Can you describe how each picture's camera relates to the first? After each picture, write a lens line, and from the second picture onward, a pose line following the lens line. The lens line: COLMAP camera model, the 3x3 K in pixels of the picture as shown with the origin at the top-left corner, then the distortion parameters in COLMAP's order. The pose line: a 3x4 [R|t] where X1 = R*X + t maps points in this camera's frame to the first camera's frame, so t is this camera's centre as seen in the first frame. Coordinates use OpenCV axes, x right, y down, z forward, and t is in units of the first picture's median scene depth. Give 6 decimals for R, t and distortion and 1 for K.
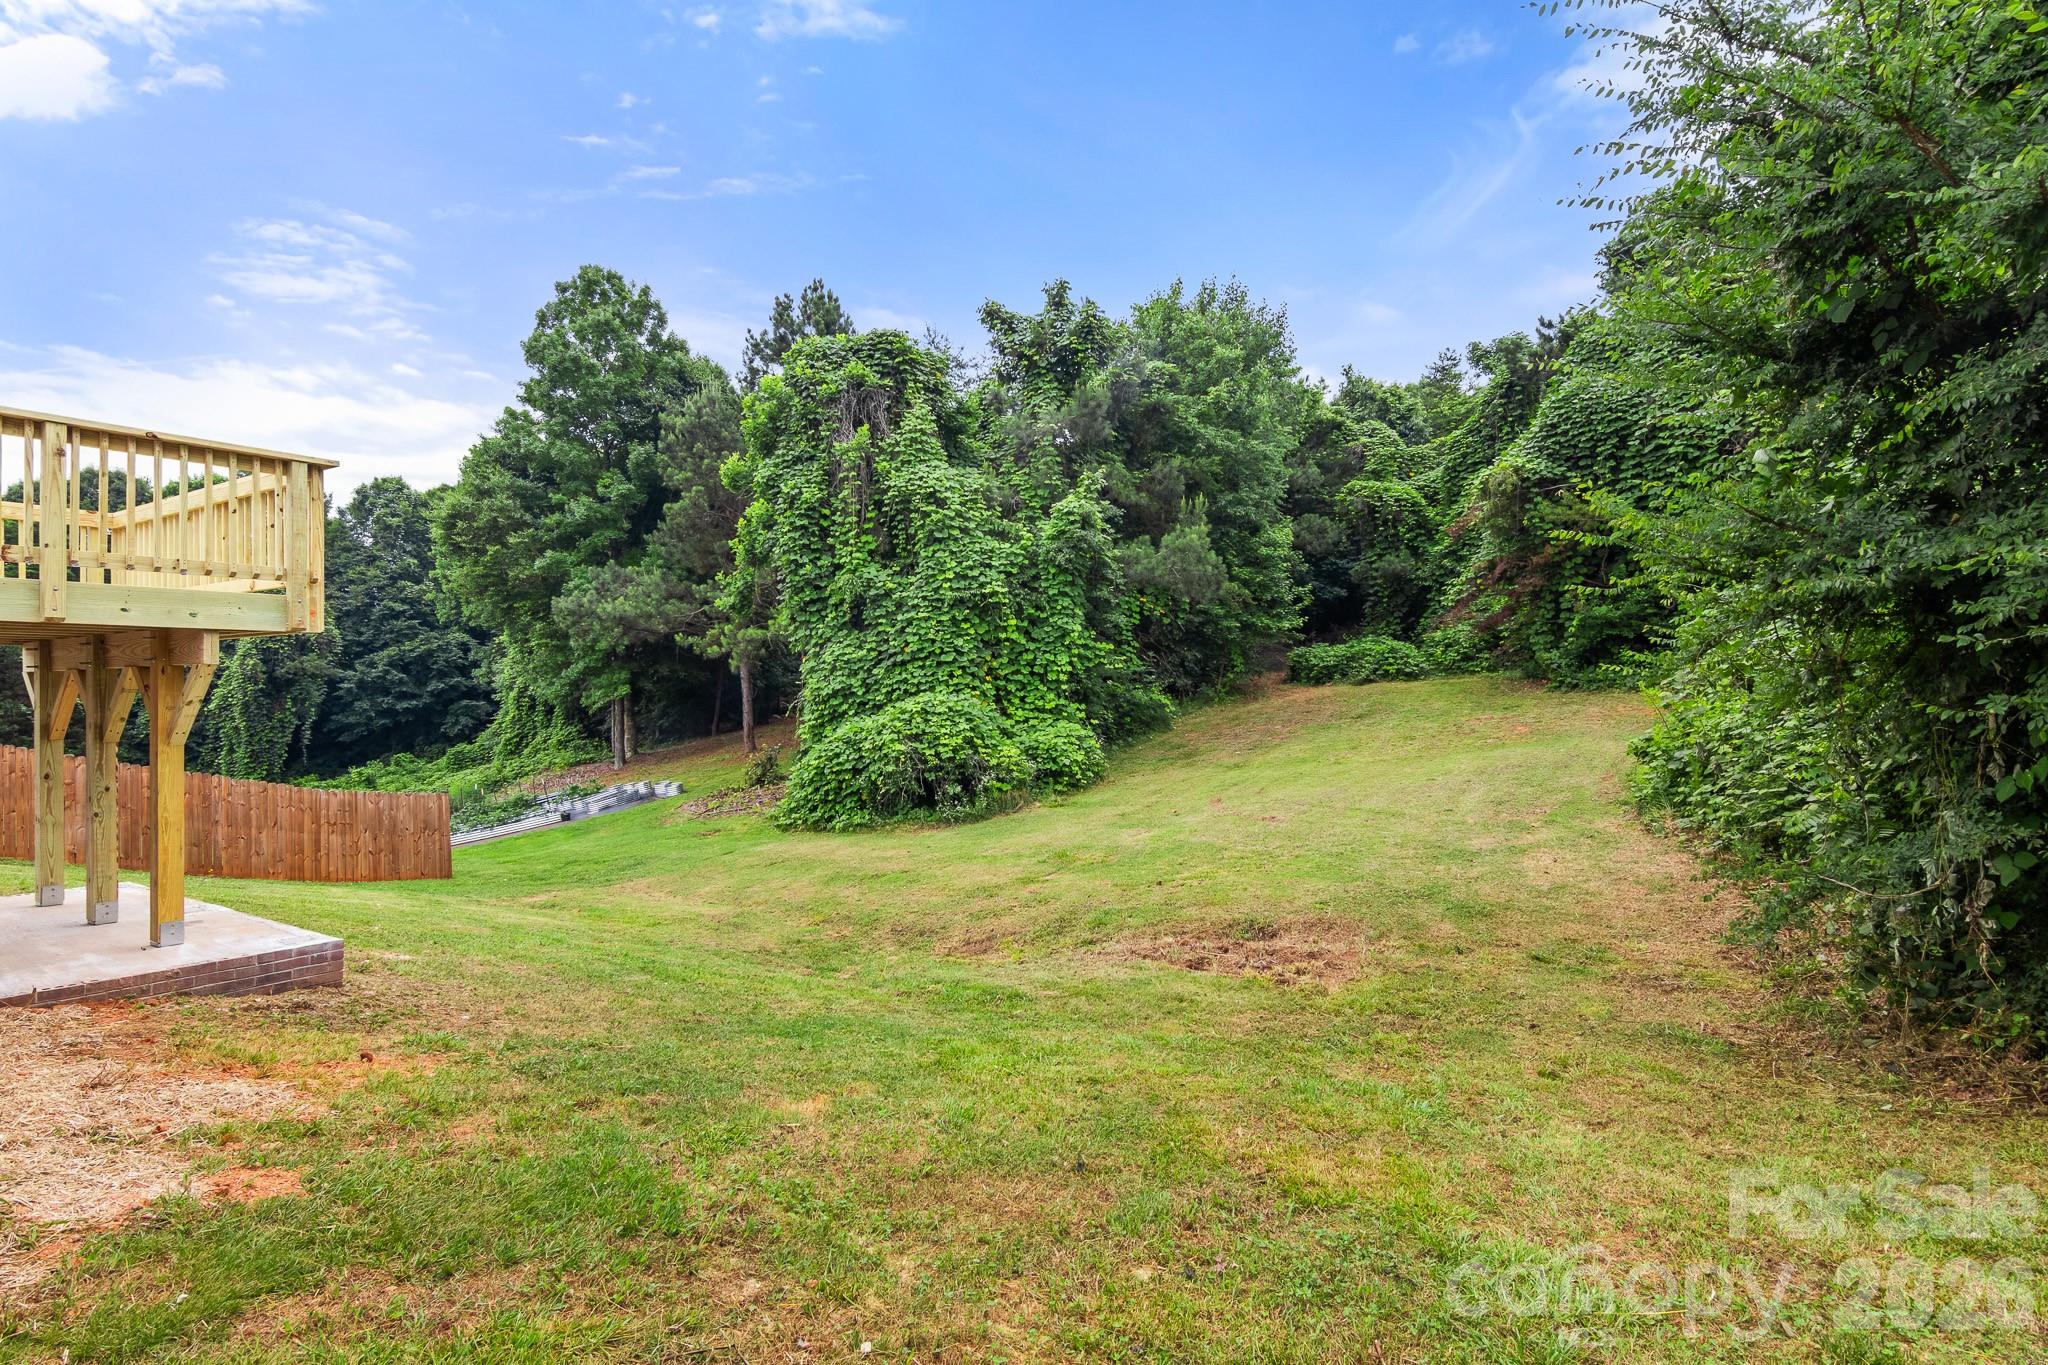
lens RADIAL K [[1044.6, 0, 1015.5], [0, 1044.6, 697.4], [0, 0, 1]] dist [-0.005794, -0.001219]
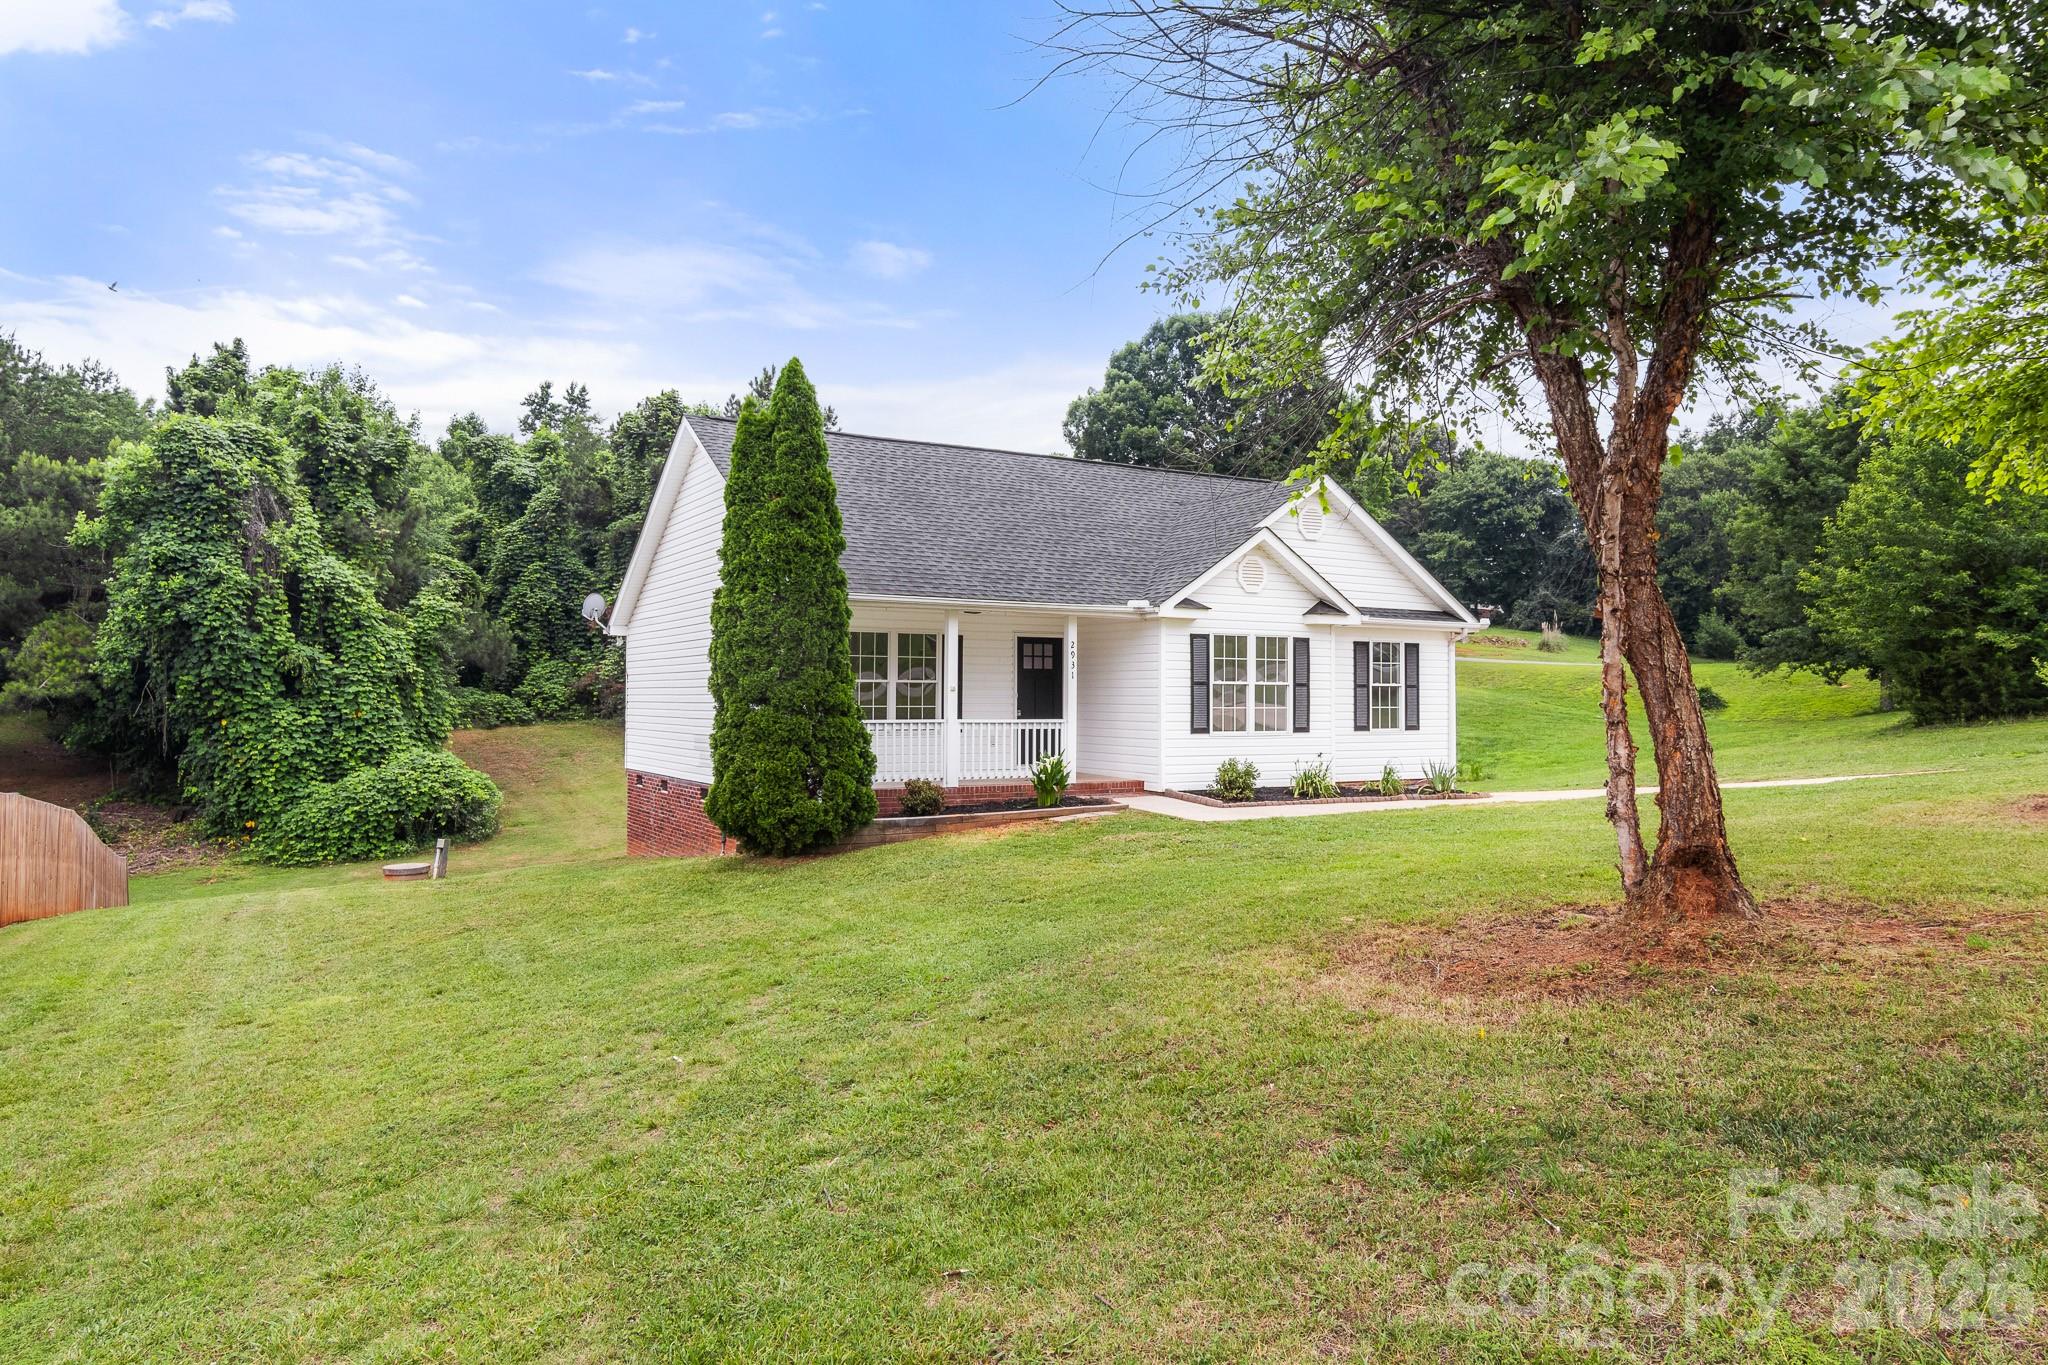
lens RADIAL K [[1294.9, 0, 1015.1], [0, 1294.9, 658.9], [0, 0, 1]] dist [0.002334, 0.000464]
pose [[0.435207, 0.032165, 0.899756, -1.087962], [-0.000635, 0.999372, -0.035419, -0.056004], [-0.900330, 0.014843, 0.434955, -0.363625]]
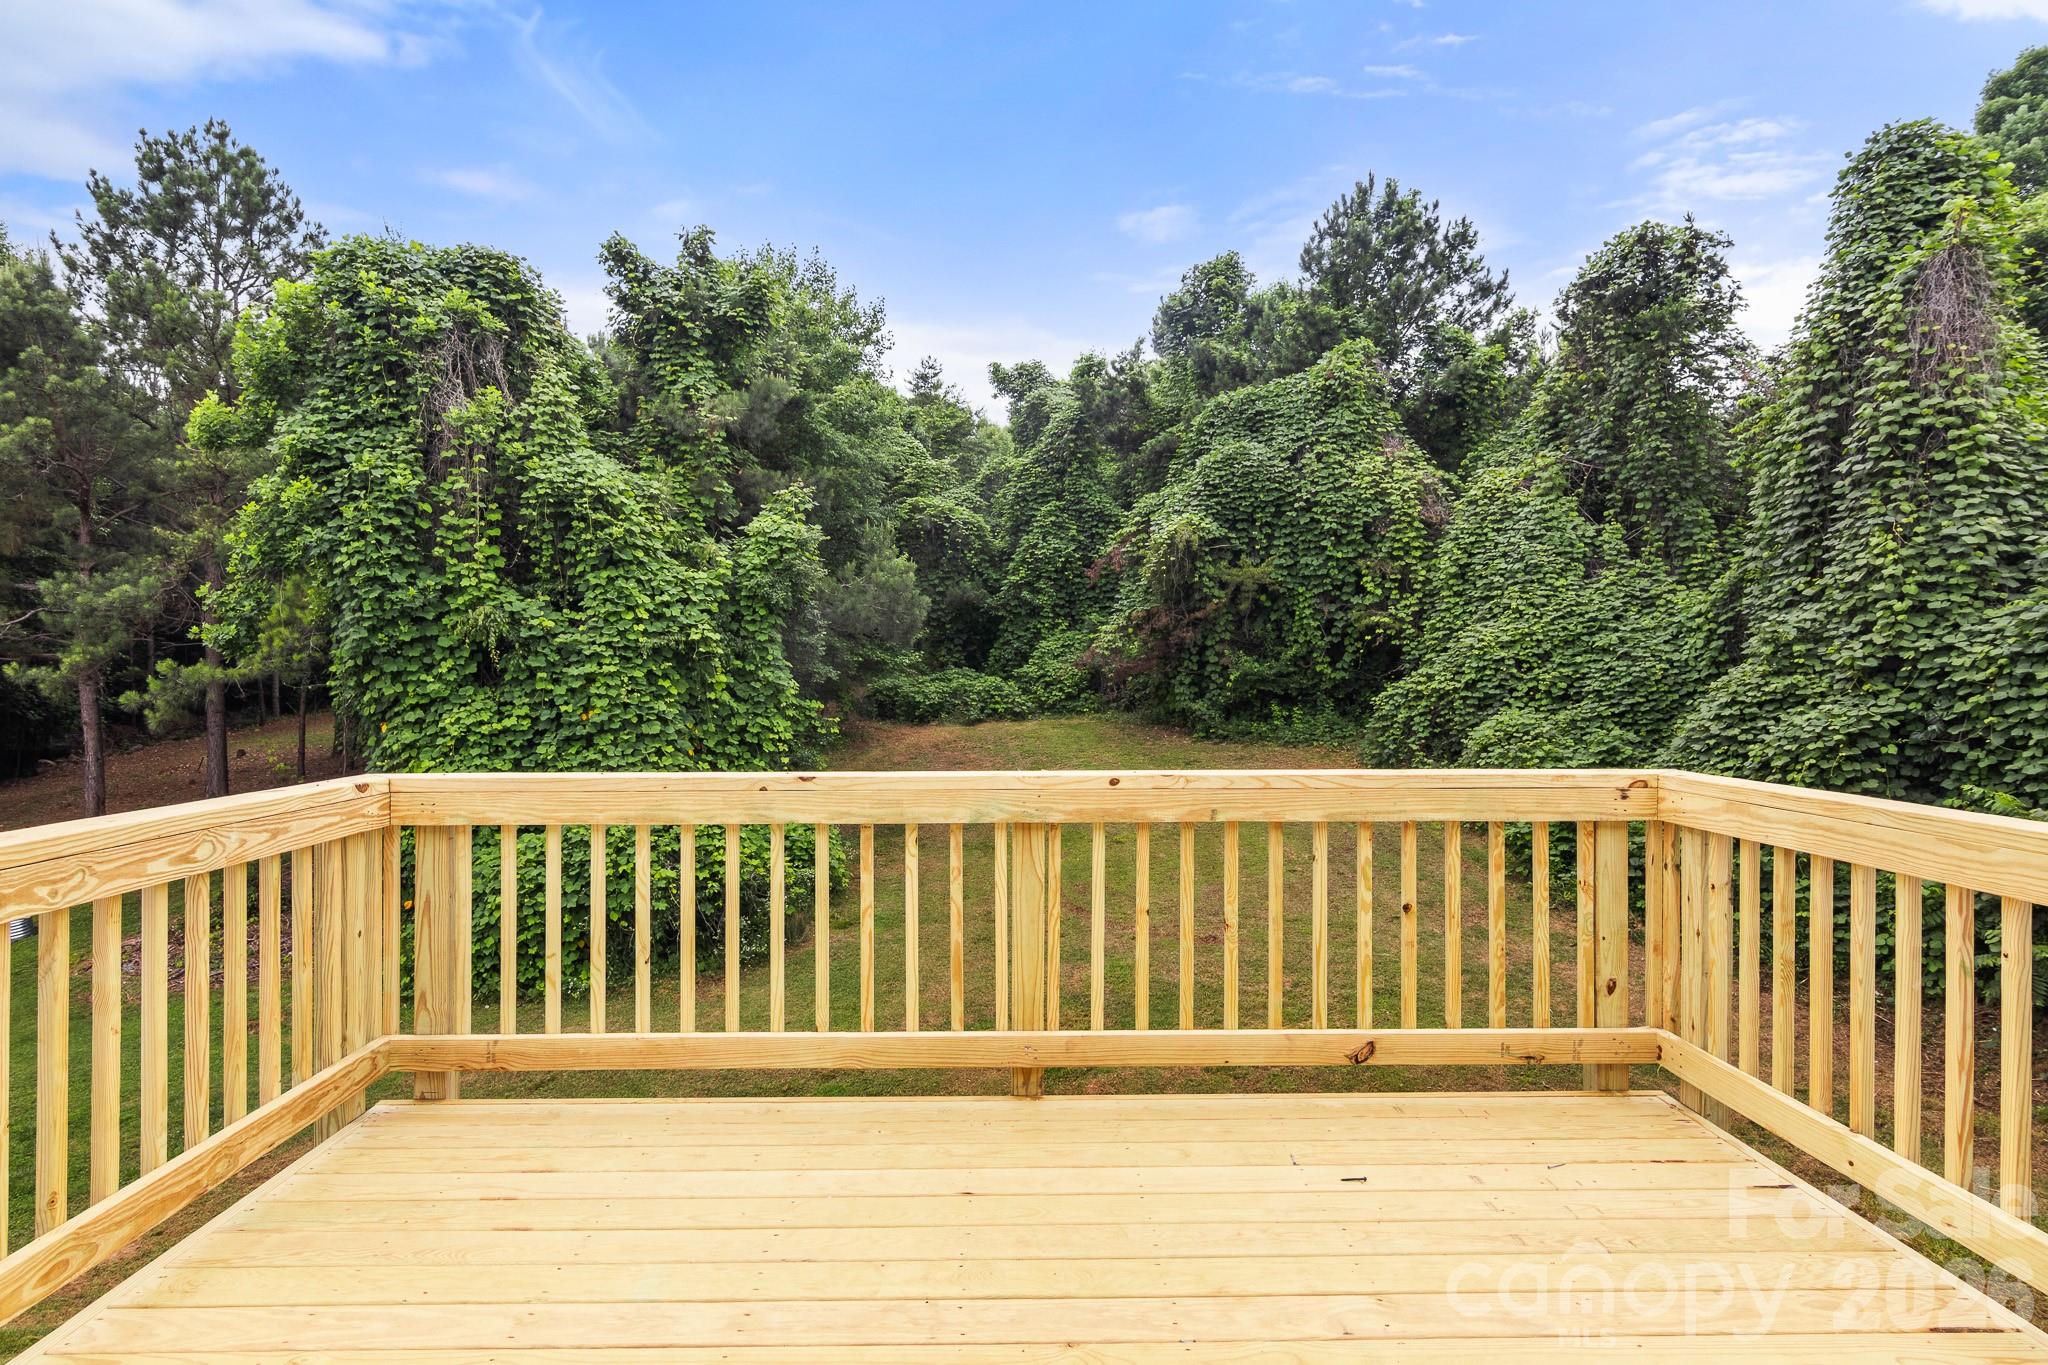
lens RADIAL K [[1141.1, 0, 1013.0], [0, 1141.1, 673.9], [0, 0, 1]] dist [-0.001781, 0.001597]
pose [[0.823179, 0.005576, 0.567755, -0.286844], [-0.000349, 0.999957, -0.009315, -0.063947], [-0.567782, 0.007470, 0.823145, 0.183907]]
